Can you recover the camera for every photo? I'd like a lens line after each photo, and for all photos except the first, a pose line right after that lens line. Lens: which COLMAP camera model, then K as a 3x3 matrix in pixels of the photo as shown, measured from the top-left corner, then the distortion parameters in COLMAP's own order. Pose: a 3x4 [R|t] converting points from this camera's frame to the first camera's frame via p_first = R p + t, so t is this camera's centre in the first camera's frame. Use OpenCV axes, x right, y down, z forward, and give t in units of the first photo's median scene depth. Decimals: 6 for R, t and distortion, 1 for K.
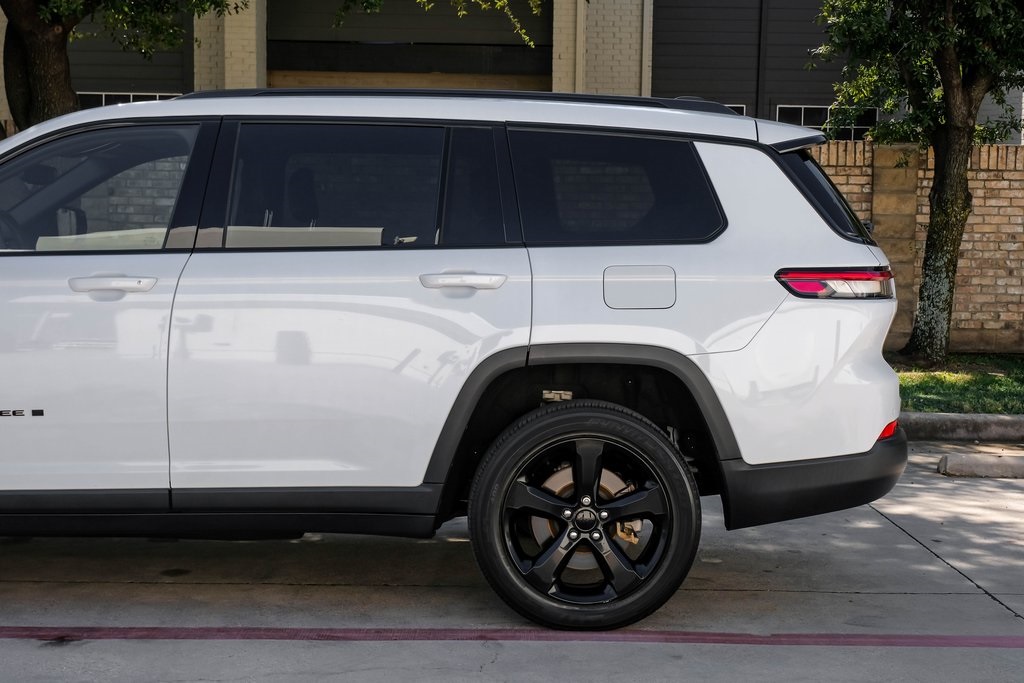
lens RADIAL K [[1905.2, 0, 559.9], [0, 1905.2, 372.3], [0, 0, 1]] dist [0.041621, 0.000000]
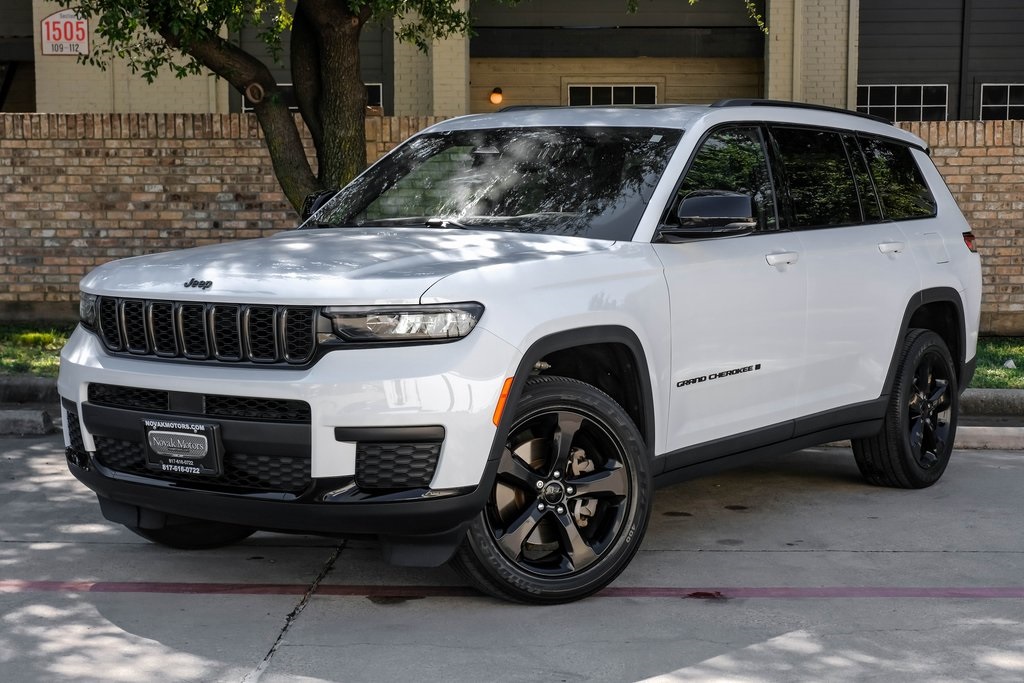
lens RADIAL K [[2062.7, 0, 464.8], [0, 2062.7, 359.9], [0, 0, 1]] dist [0.043086, 0.000000]
pose [[0.999416, -0.012349, -0.031866, -0.172443], [0.012077, 0.999889, -0.008706, 0.007453], [0.031970, 0.008316, 0.999454, -0.074068]]
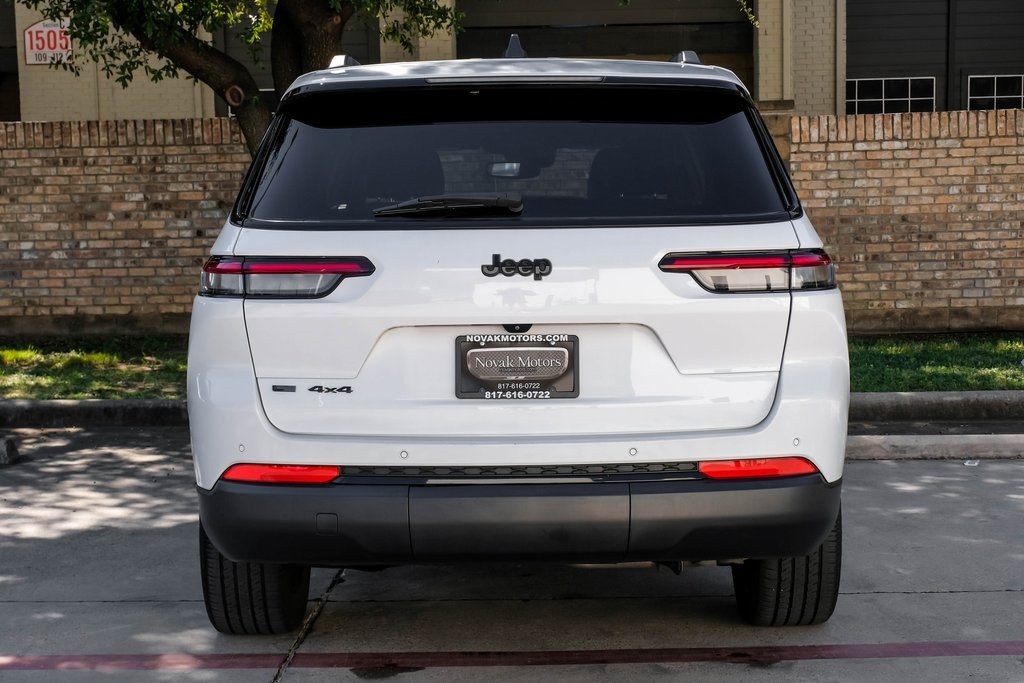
lens RADIAL K [[1922.3, 0, 473.9], [0, 1922.3, 347.6], [0, 0, 1]] dist [0.027060, 0.000000]
pose [[0.999167, -0.033555, -0.023234, -0.176226], [0.033331, 0.999395, -0.009968, -0.002537], [0.023554, 0.009185, 0.999680, 0.036541]]
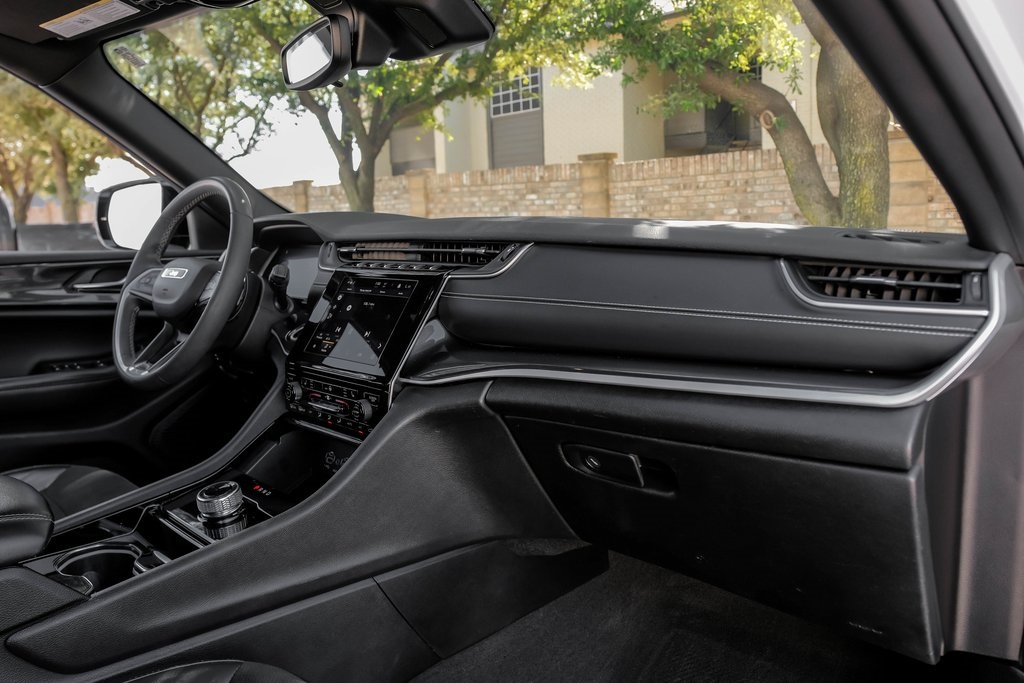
lens RADIAL K [[783.5, 0, 468.6], [0, 783.5, 296.5], [0, 0, 1]] dist [0.003079, -0.004065]
pose [[0.672211, 0.028962, -0.739793, -0.093275], [-0.036301, 0.999322, 0.006138, -0.037747], [0.739469, 0.022730, 0.672807, 0.572911]]
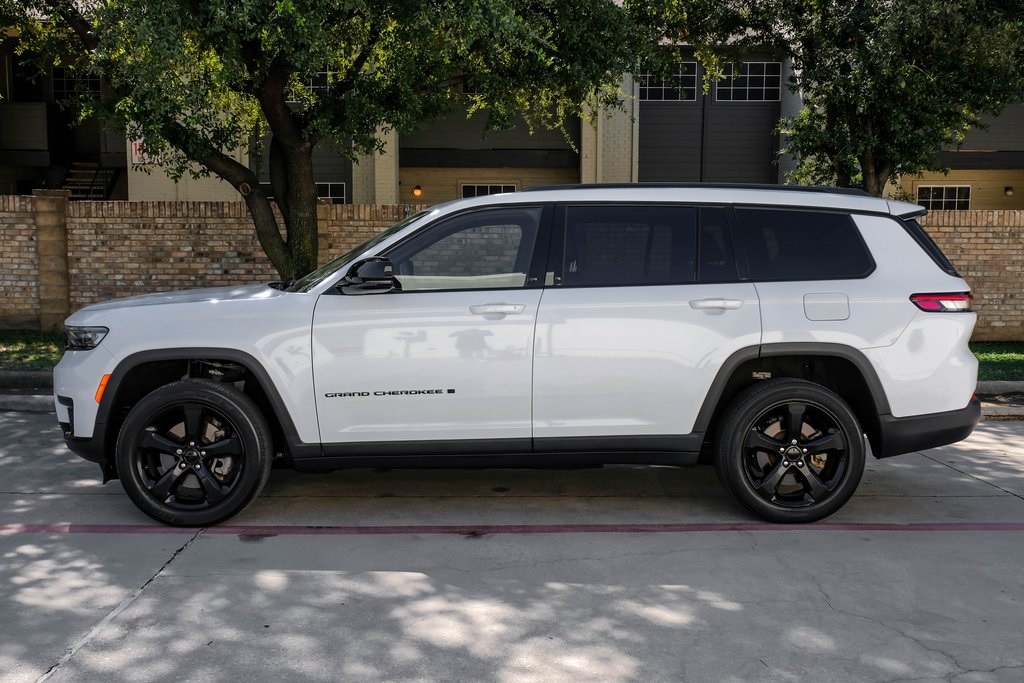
lens RADIAL K [[1211.0, 0, 502.1], [0, 1211.0, 344.8], [0, 0, 1]] dist [0.009806, 0.000000]
pose [[0.999785, -0.012890, 0.016230, -0.119909], [0.013002, 0.999892, -0.006831, -0.004707], [-0.016140, 0.007041, 0.999845, -0.002886]]
